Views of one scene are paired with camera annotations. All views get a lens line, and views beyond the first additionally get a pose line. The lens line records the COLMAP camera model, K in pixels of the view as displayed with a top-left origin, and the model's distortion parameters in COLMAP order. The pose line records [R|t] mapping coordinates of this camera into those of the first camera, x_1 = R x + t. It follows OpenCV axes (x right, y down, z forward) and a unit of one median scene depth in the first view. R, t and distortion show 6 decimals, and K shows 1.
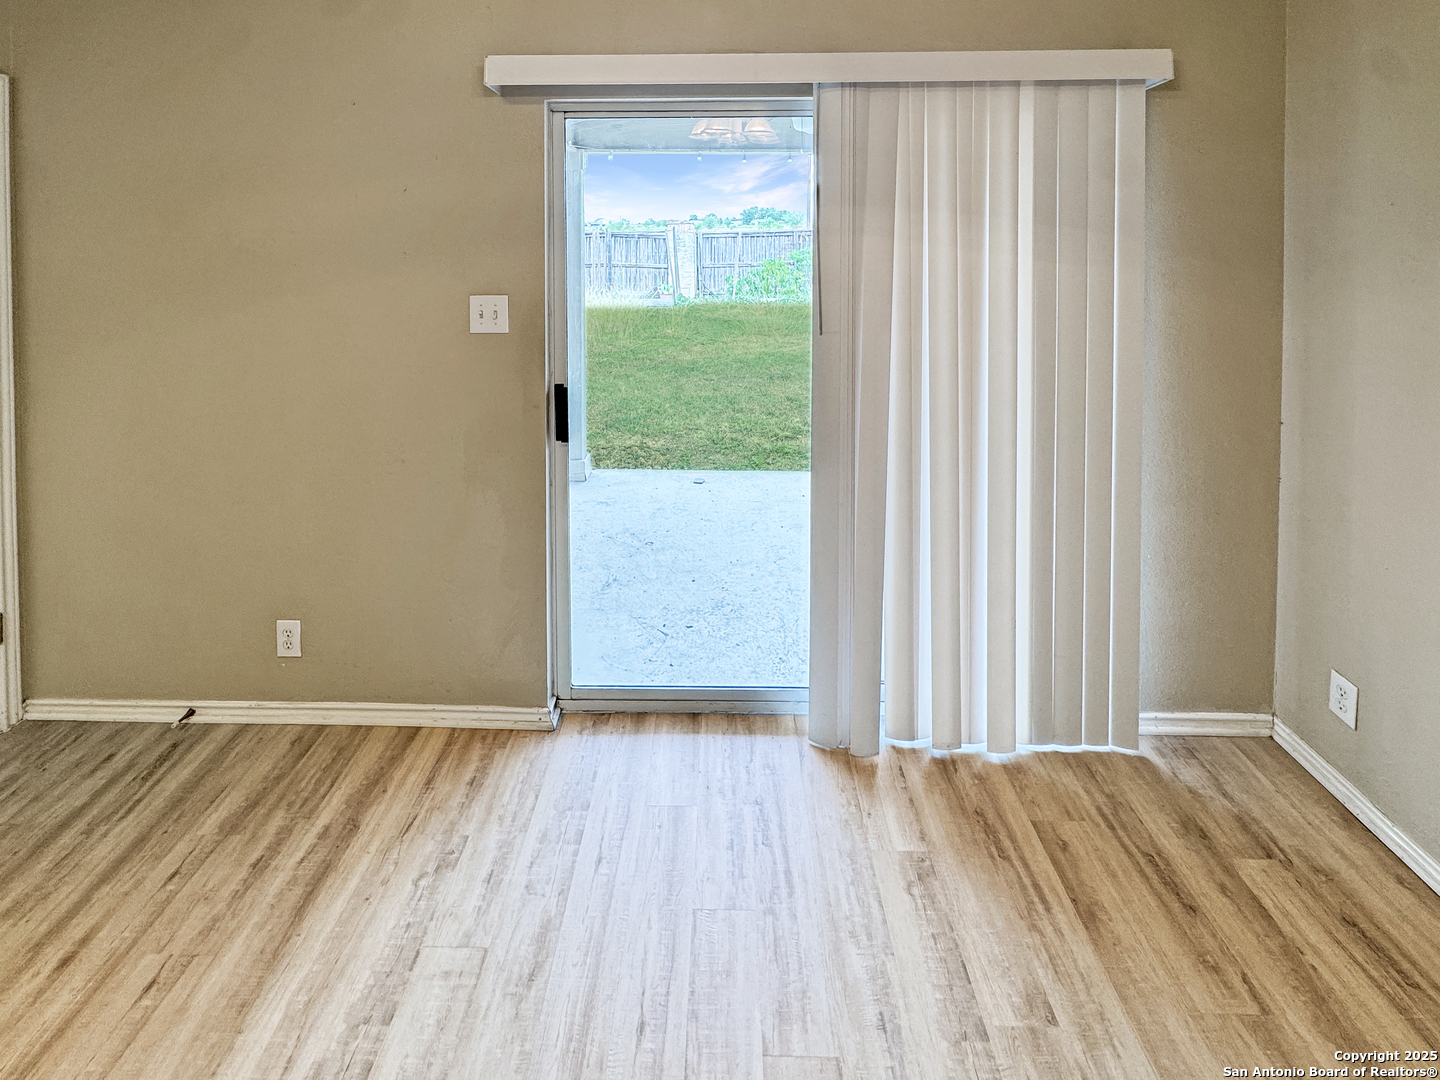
lens RADIAL K [[574.5, 0, 718.3], [0, 574.5, 538.3], [0, 0, 1]] dist [-0.002733, 0.000769]
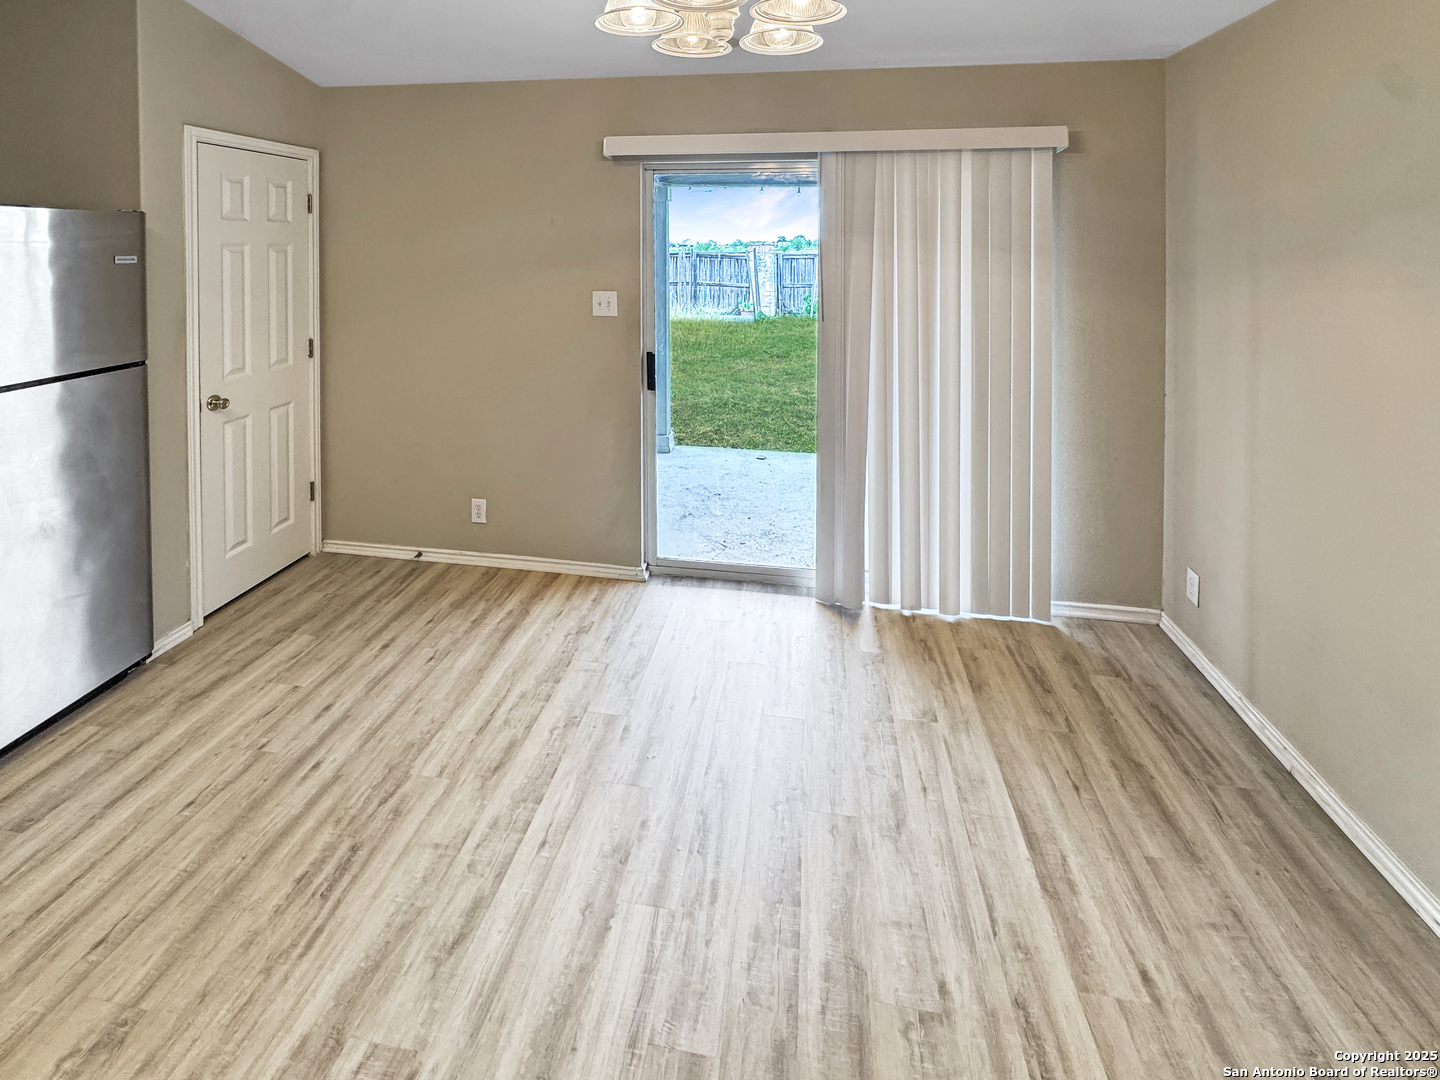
lens RADIAL K [[574.5, 0, 803.1], [0, 574.5, 589.2], [0, 0, 1]] dist [-0.002733, 0.000769]
pose [[0.999904, 0.012484, -0.005946, 0.143073], [-0.012245, 0.999181, 0.038567, 0.287064], [0.006423, -0.038490, 0.999238, -0.527787]]
